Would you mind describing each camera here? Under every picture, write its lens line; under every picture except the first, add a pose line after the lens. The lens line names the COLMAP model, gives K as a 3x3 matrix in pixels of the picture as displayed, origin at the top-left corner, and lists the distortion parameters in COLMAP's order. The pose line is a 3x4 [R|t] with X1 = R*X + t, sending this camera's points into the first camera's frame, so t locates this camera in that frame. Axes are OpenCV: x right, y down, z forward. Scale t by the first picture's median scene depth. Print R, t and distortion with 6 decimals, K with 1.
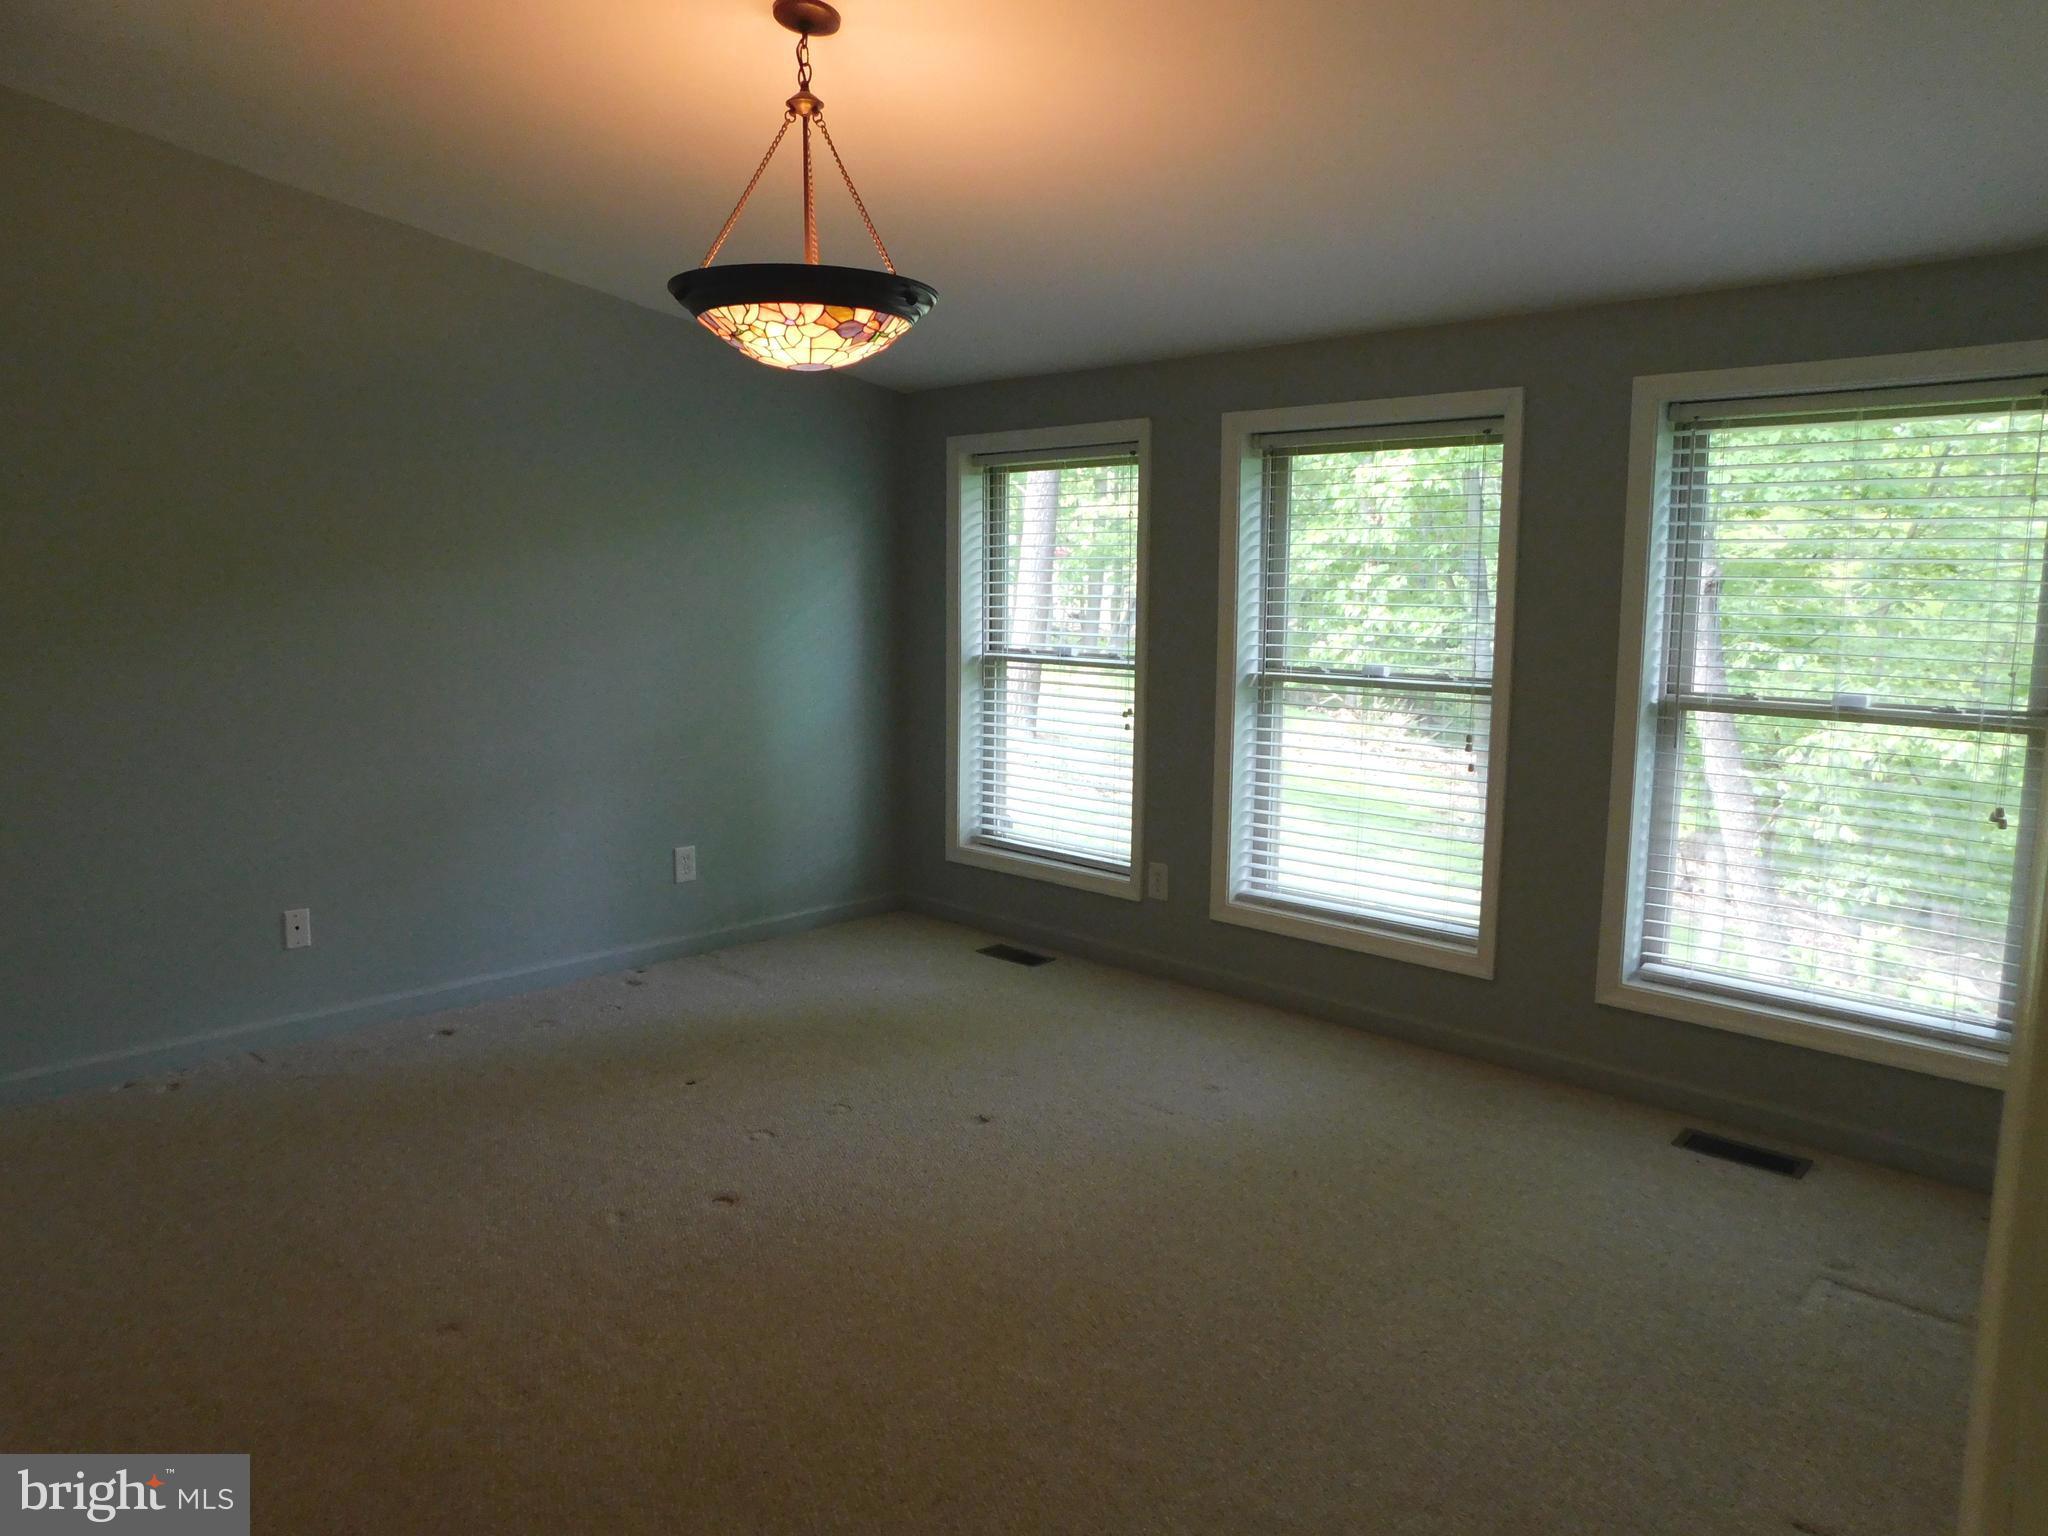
lens RADIAL K [[1362.1, 0, 1017.8], [0, 1362.1, 768.8], [0, 0, 1]] dist [-0.064937, 0.059953]
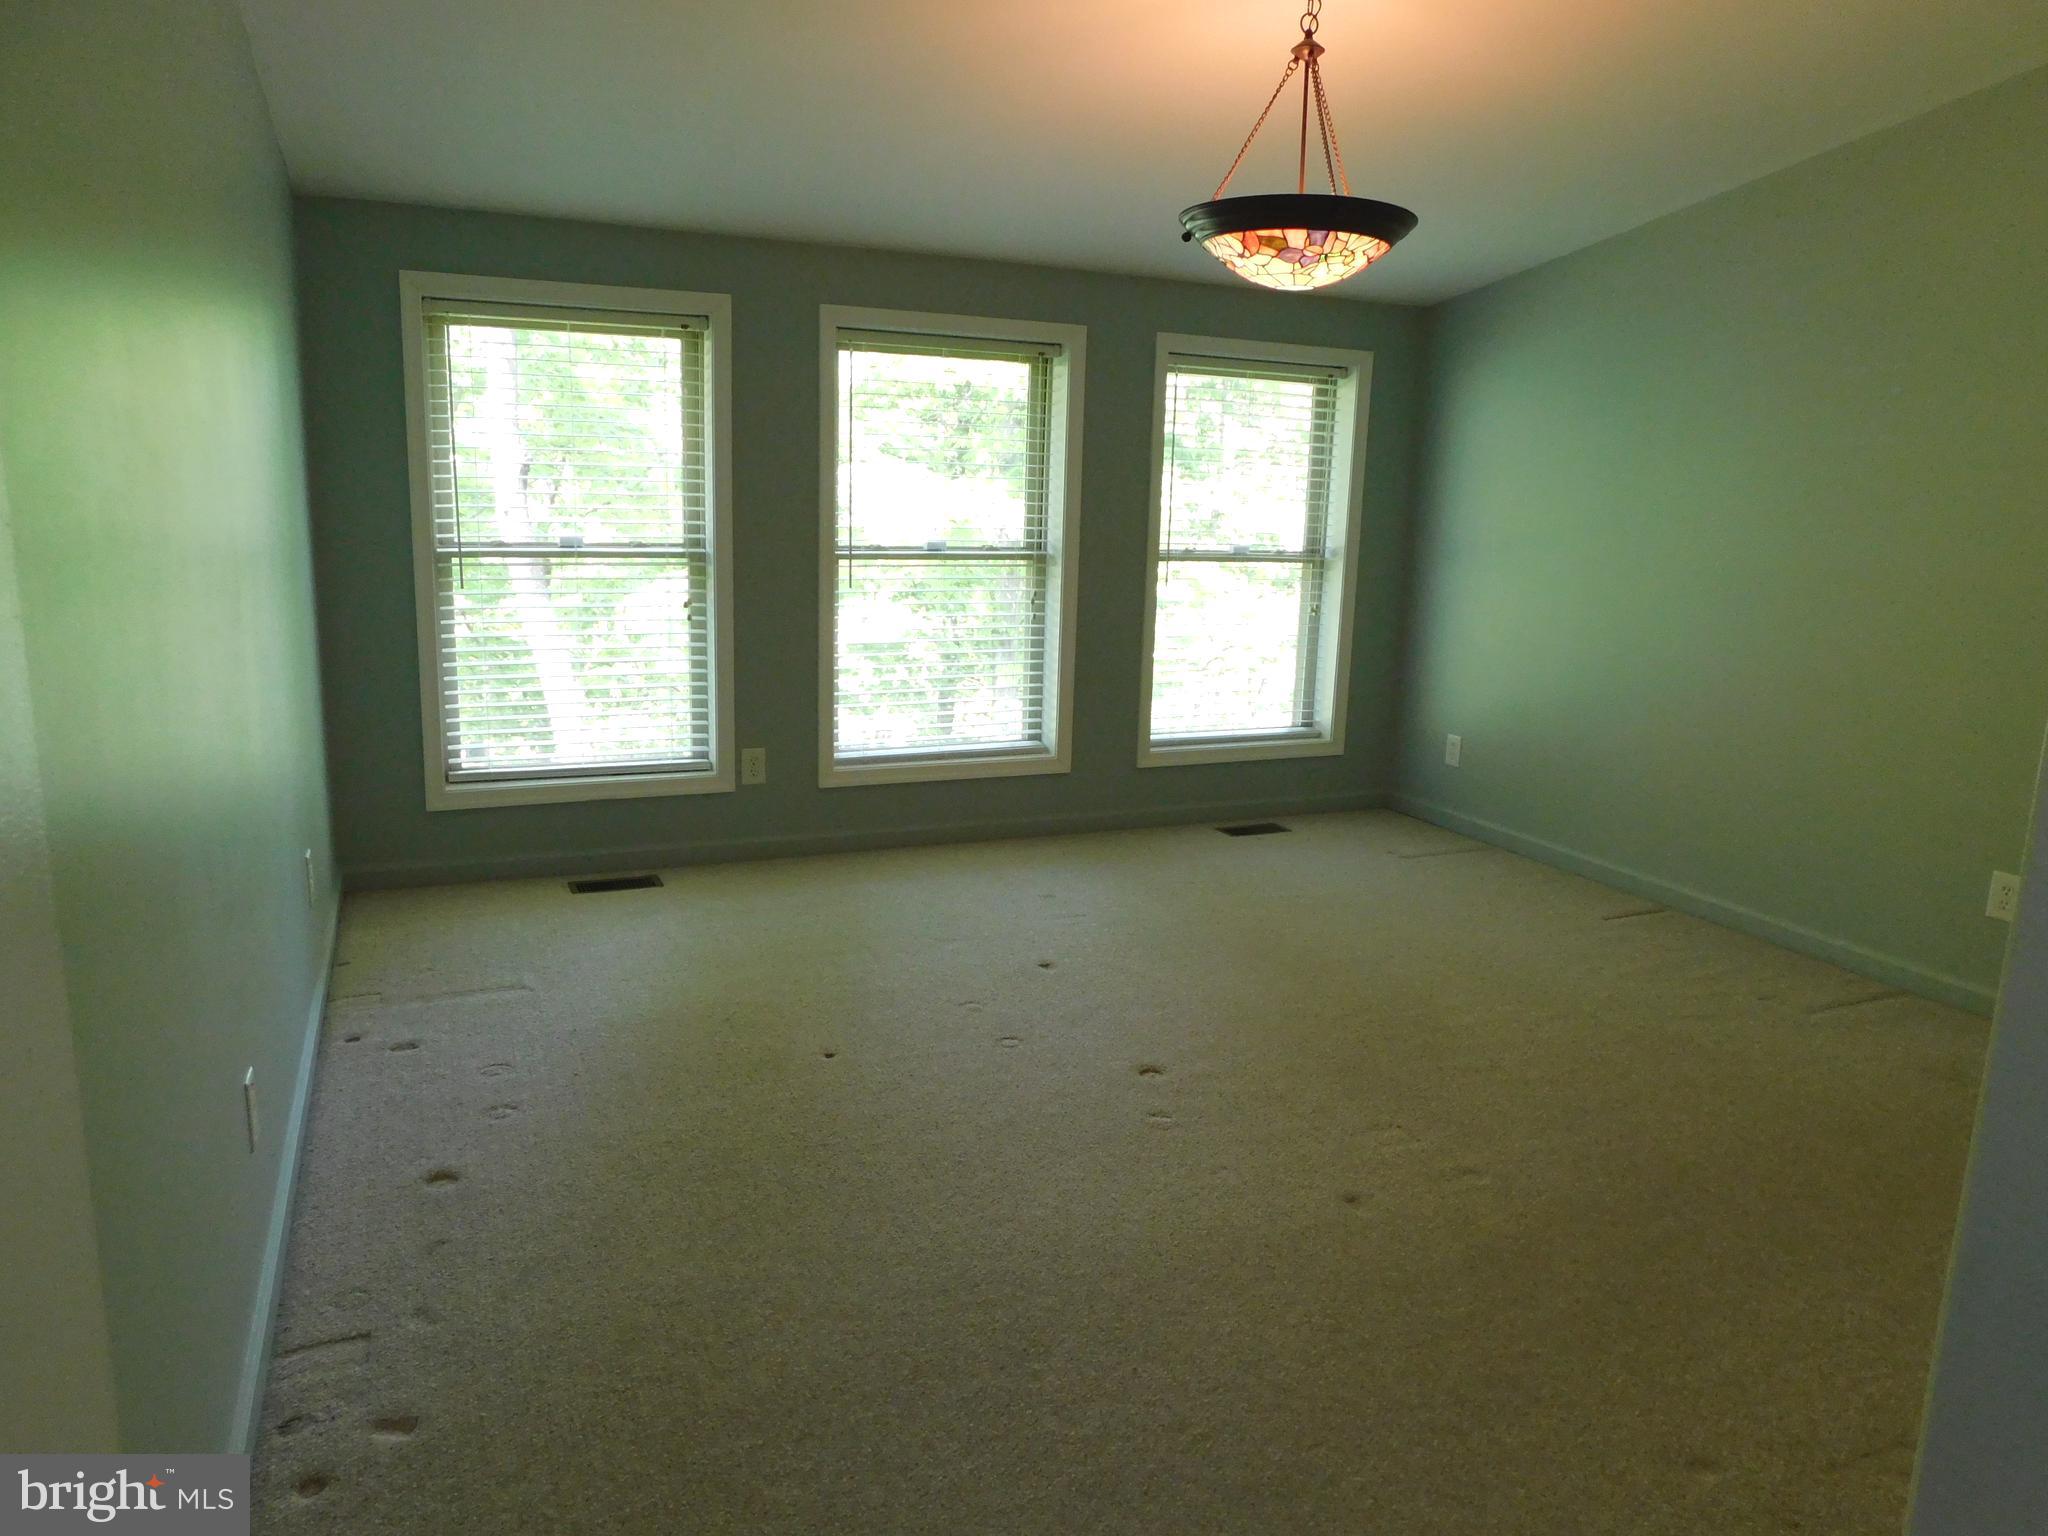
lens RADIAL K [[1362.1, 0, 1017.8], [0, 1362.1, 768.8], [0, 0, 1]] dist [-0.064937, 0.059953]
pose [[0.375768, -0.186168, 0.907822, -0.806152], [0.101666, 0.981982, 0.159295, -0.061571], [-0.921120, 0.032436, 0.387924, 0.467203]]
